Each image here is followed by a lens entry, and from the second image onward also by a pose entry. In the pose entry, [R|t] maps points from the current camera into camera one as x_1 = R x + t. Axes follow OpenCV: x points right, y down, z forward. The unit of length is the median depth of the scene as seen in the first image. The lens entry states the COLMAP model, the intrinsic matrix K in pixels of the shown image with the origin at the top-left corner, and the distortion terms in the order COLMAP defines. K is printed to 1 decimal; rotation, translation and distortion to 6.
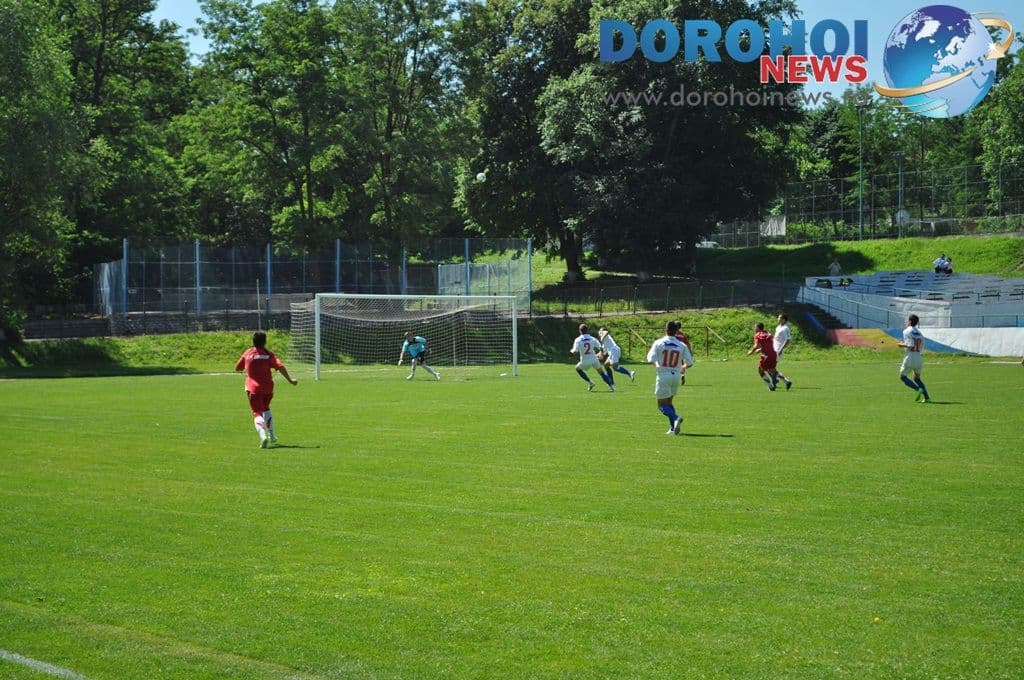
lens RADIAL K [[2087.0, 0, 514.6], [0, 2087.0, 338.2], [0, 0, 1]] dist [0.018563, 0.000000]
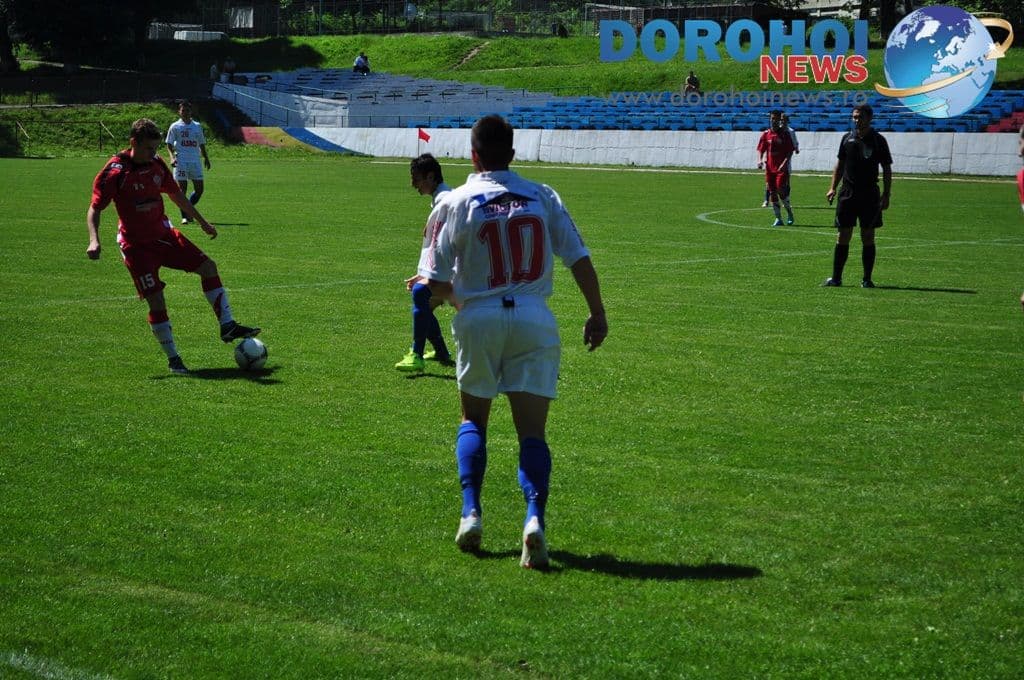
lens RADIAL K [[2326.6, 0, 509.0], [0, 2326.6, 342.4], [0, 0, 1]] dist [-0.022422, 0.000000]
pose [[0.984774, 0.003093, 0.173809, 0.082783], [-0.018448, 0.996055, 0.086800, -0.000420], [-0.172855, -0.088685, 0.980947, -0.110100]]
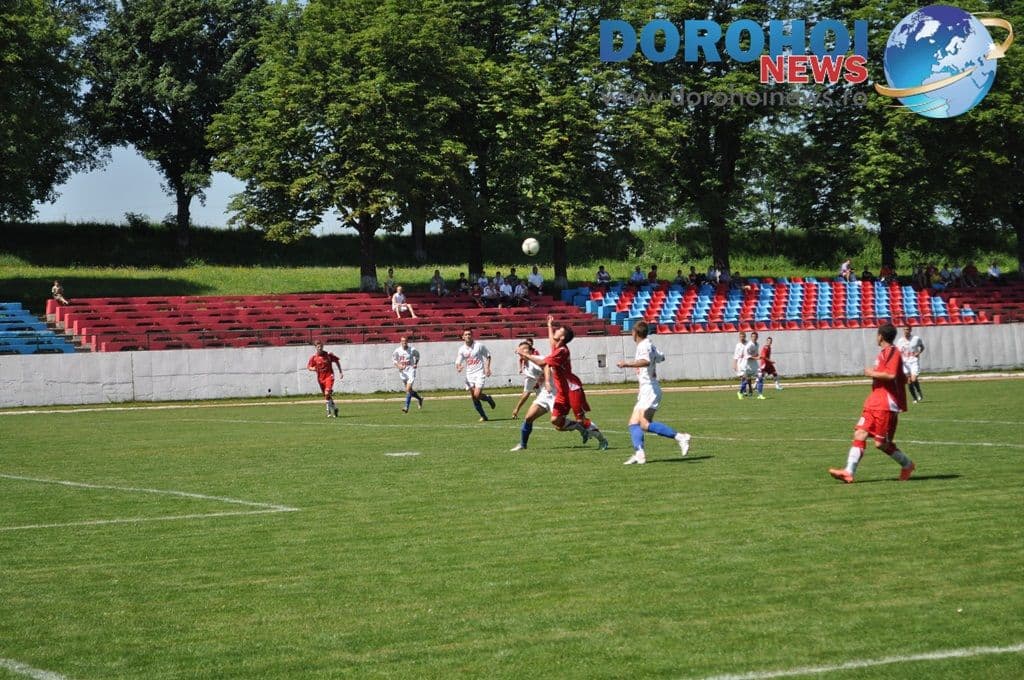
lens RADIAL K [[2528.4, 0, 507.6], [0, 2528.4, 347.5], [0, 0, 1]] dist [0.058673, 0.000000]
pose [[0.107487, 0.003901, 0.994199, -0.327564], [0.031184, 0.999487, -0.007293, 0.001774], [-0.993717, 0.031787, 0.107310, 0.467654]]
